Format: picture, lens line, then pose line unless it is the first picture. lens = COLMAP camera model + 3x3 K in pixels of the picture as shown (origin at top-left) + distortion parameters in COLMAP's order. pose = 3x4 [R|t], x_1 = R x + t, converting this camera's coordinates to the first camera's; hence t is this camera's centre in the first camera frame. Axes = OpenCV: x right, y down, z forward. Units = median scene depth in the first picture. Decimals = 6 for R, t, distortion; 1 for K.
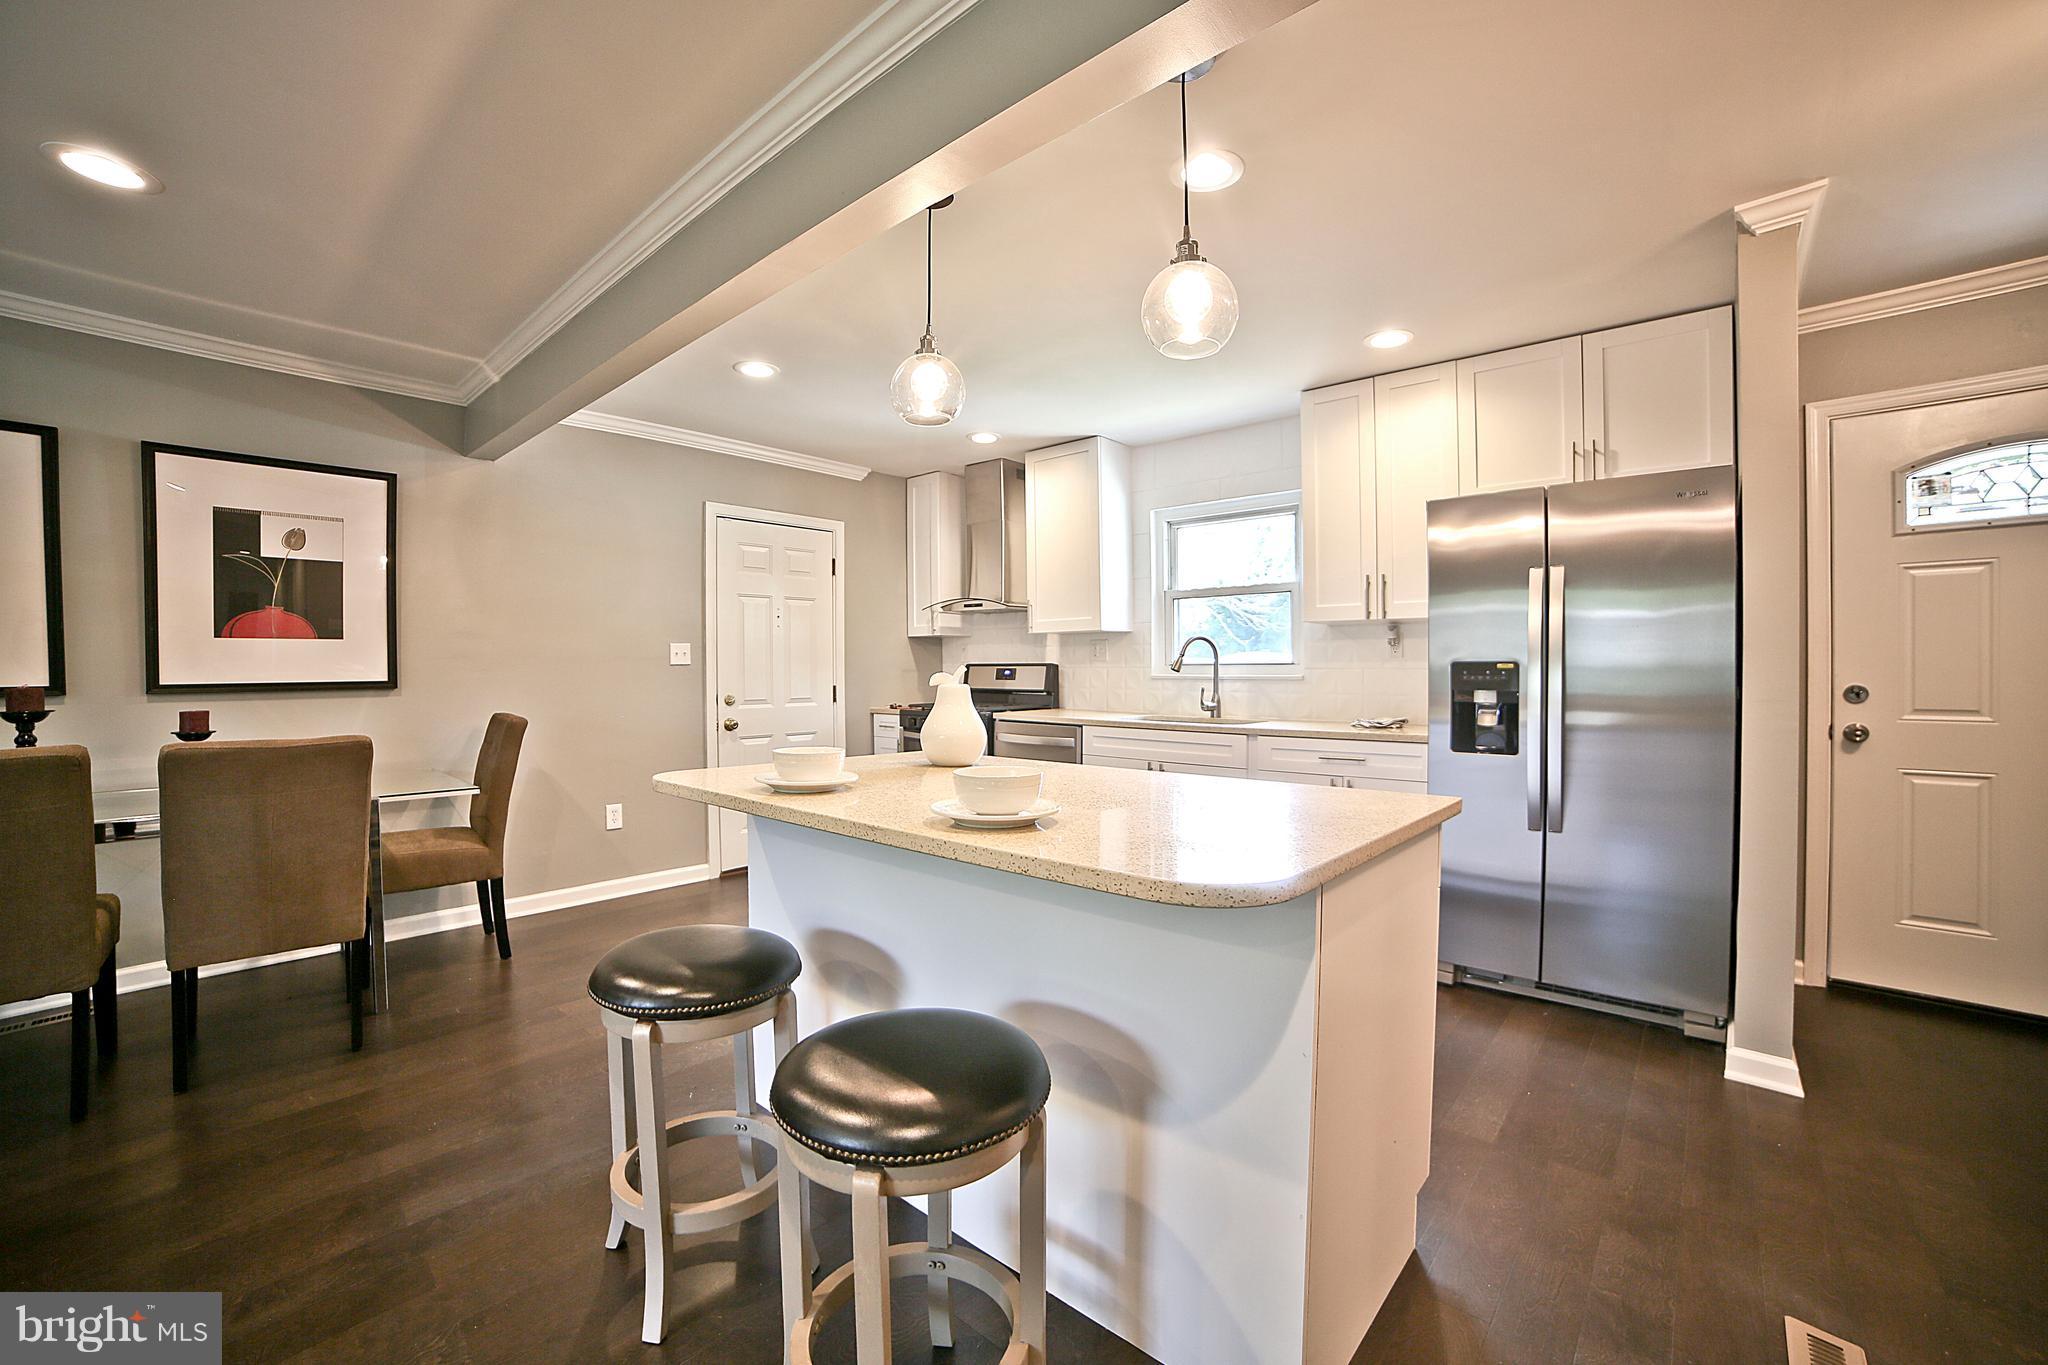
lens RADIAL K [[838.1, 0, 1026.9], [0, 838.1, 679.0], [0, 0, 1]] dist [-0.113586, 0.042036]
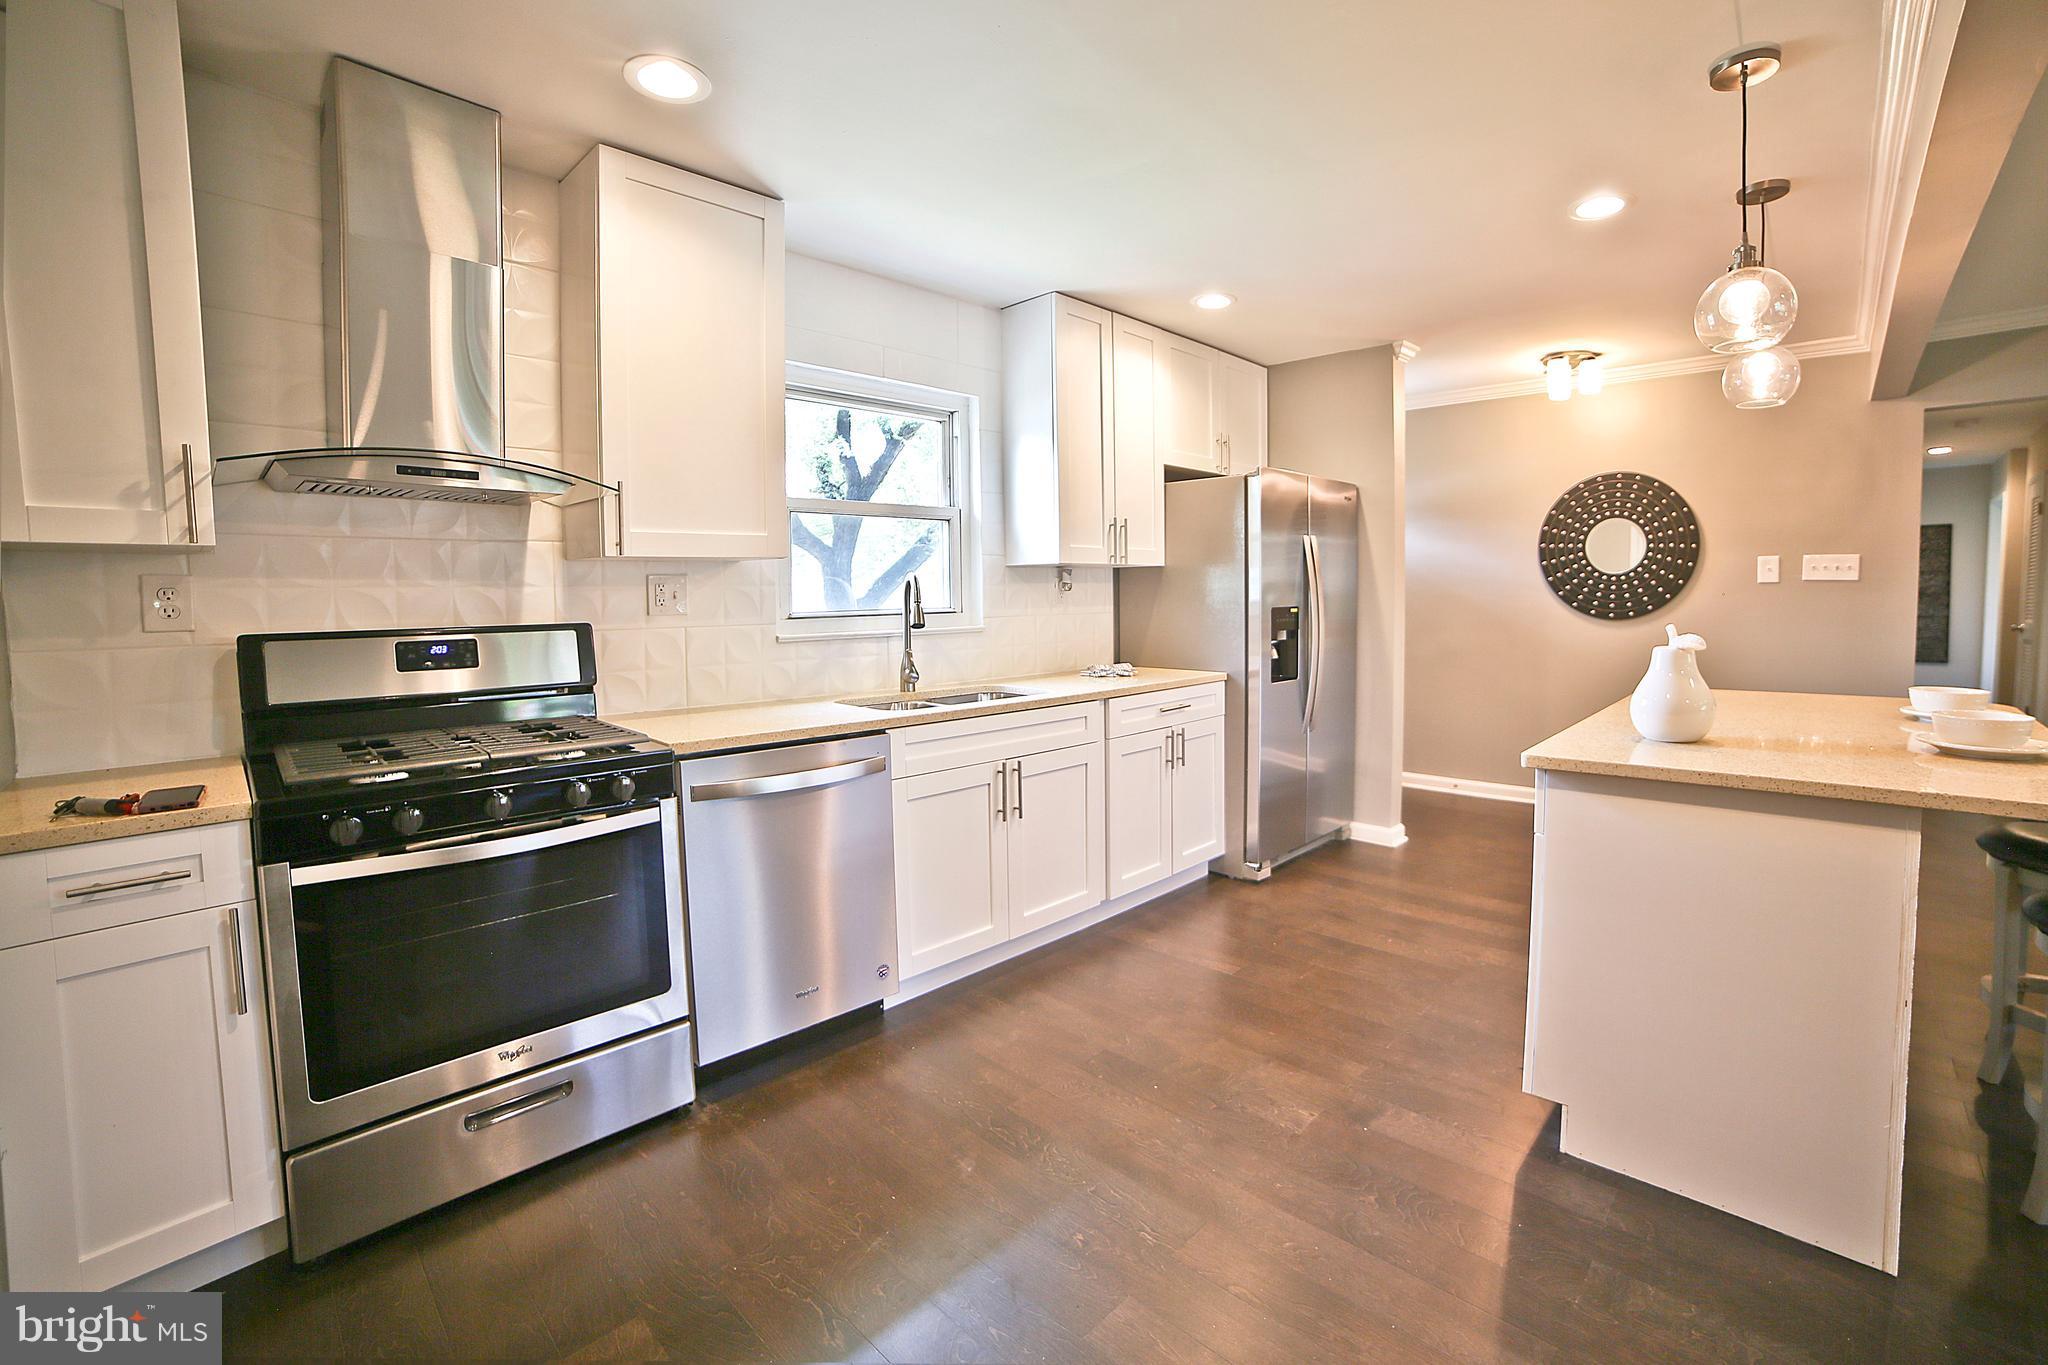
lens RADIAL K [[845.8, 0, 1069.8], [0, 845.8, 655.3], [0, 0, 1]] dist [-0.094400, 0.026031]
pose [[0.033752, -0.071390, 0.996877, -0.540005], [0.024640, 0.997202, 0.070579, -0.034499], [-0.999126, 0.022181, 0.035416, 0.944888]]
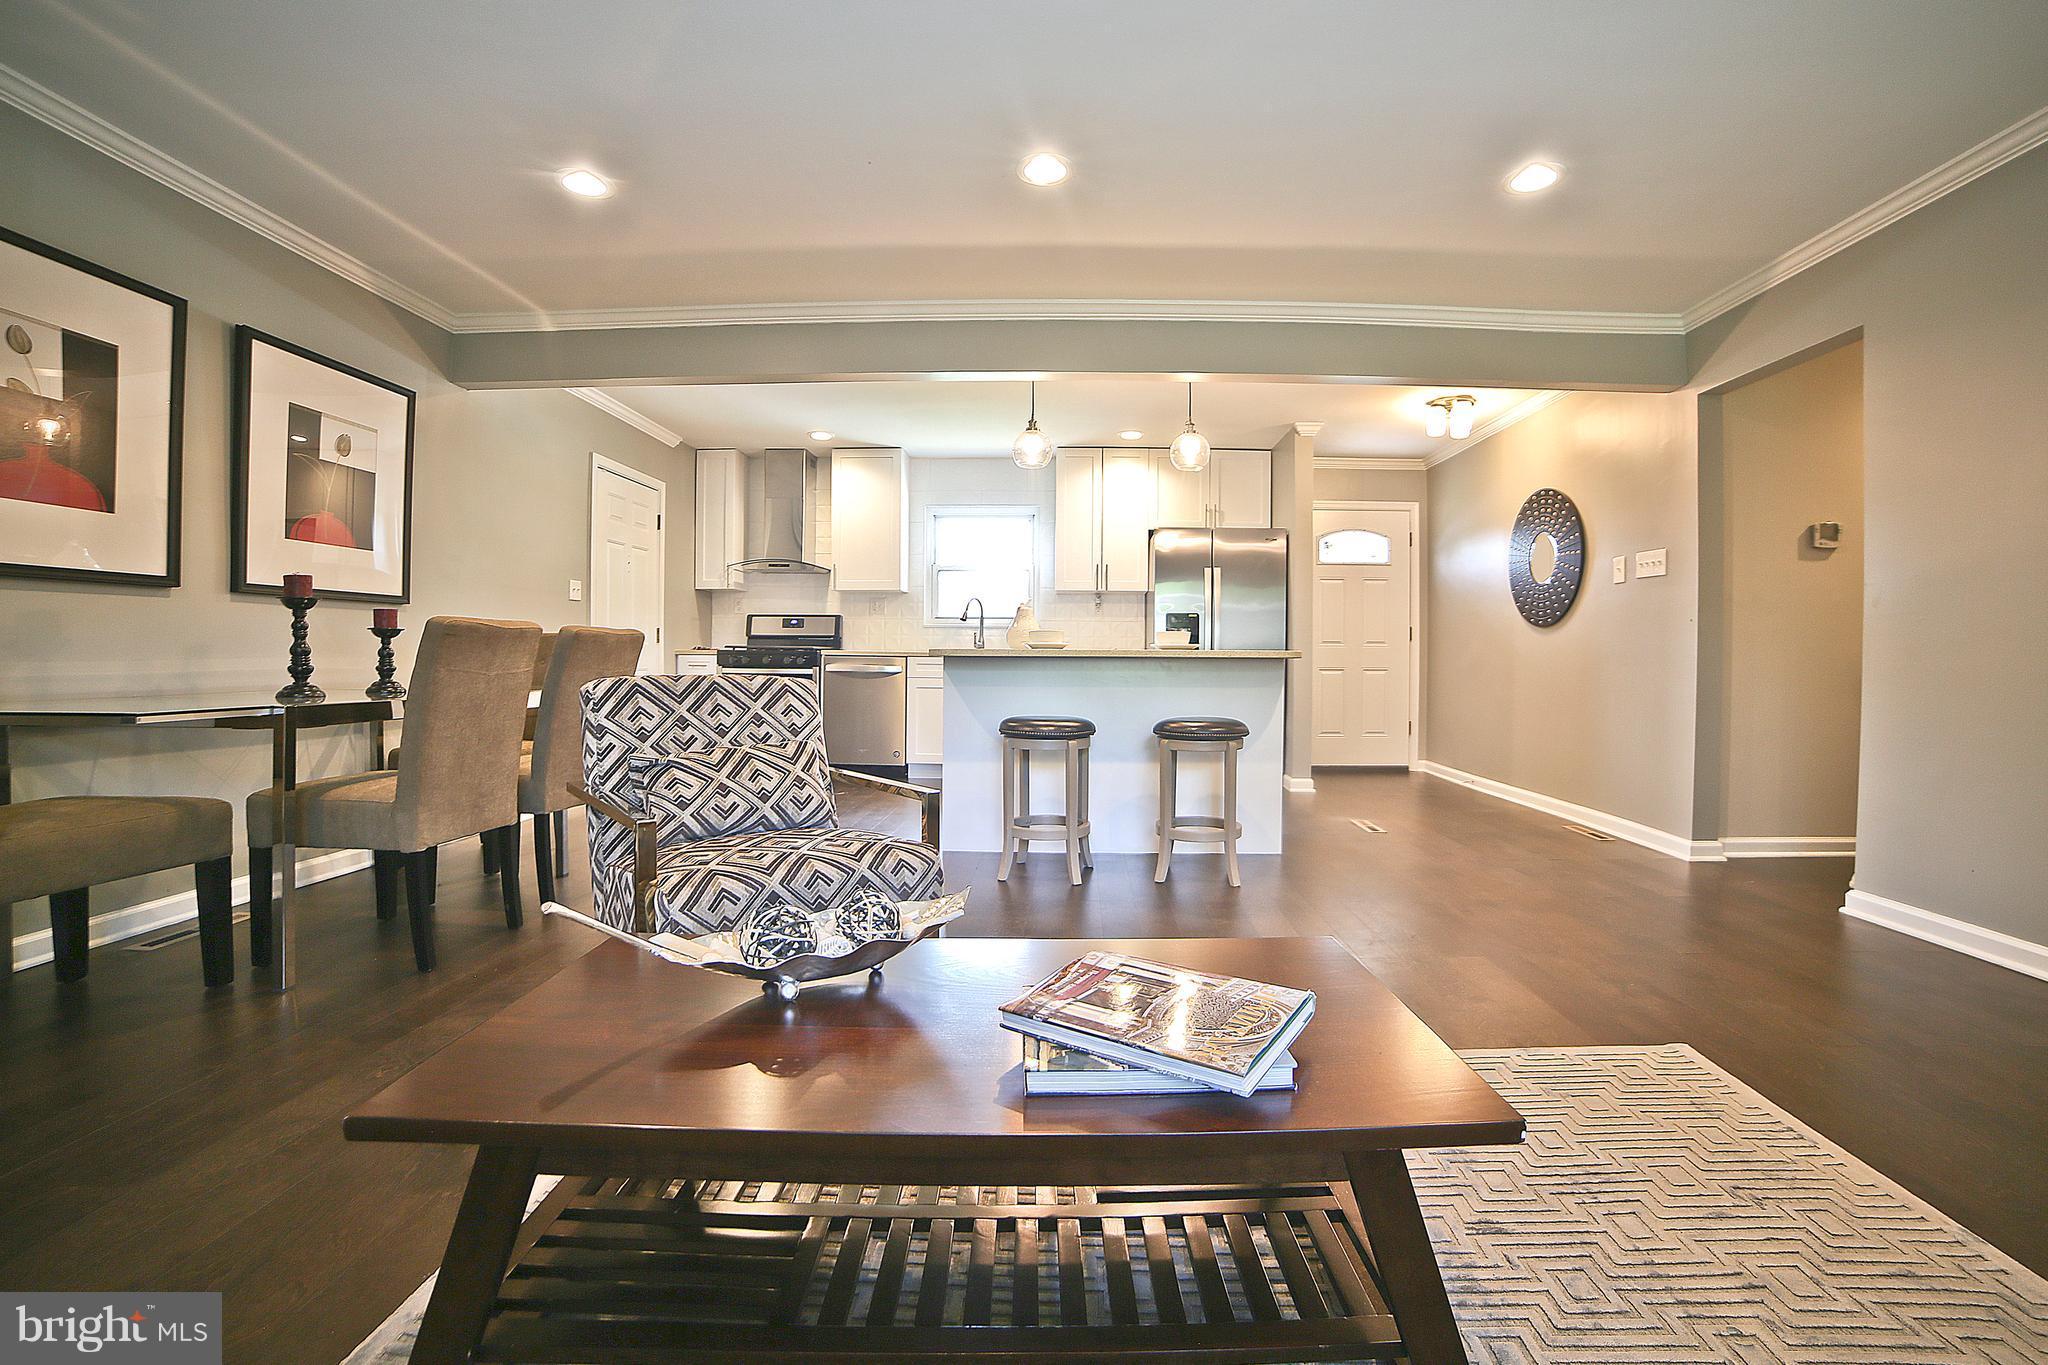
lens RADIAL K [[860.0, 0, 1059.5], [0, 860.0, 656.8], [0, 0, 1]] dist [-0.108740, 0.046909]
pose [[0.764803, 0.007305, 0.644223, -0.725716], [-0.001418, 0.999952, -0.009656, 0.075173], [-0.644263, 0.006472, 0.764777, -0.277086]]
